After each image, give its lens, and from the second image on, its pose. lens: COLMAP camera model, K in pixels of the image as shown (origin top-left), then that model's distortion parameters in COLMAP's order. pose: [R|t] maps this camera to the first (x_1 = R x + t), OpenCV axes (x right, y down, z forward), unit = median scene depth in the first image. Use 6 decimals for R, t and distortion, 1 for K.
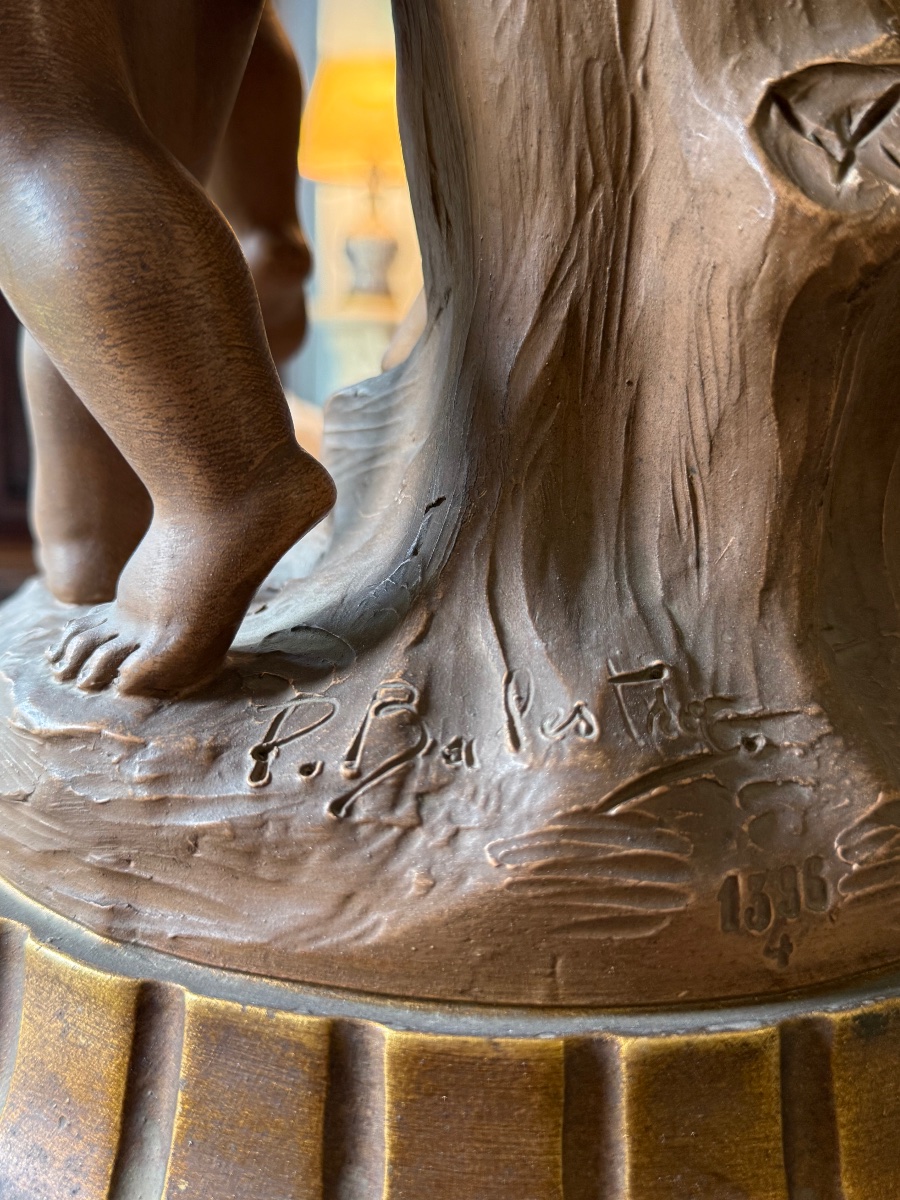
lens RADIAL K [[1020.0, 0, 450.0], [0, 1020.0, 600.0], [0, 0, 1]] dist [0.036228, -0.004497]
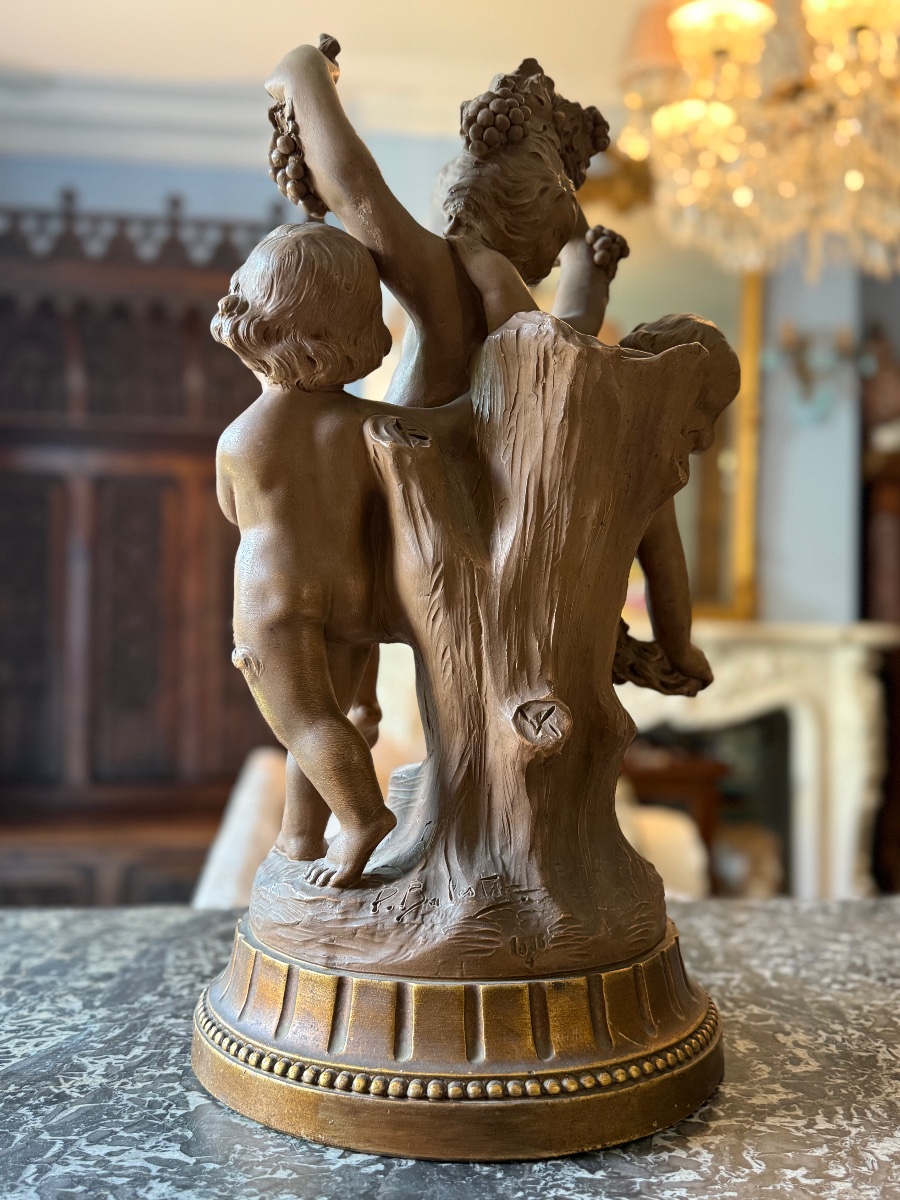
lens RADIAL K [[1020.0, 0, 450.0], [0, 1020.0, 600.0], [0, 0, 1]] dist [0.036228, -0.004497]
pose [[0.999394, -0.020992, -0.027784, 0.172026], [0.013239, 0.967006, -0.254409, 0.044697], [0.032208, 0.253886, 0.966698, -2.471491]]
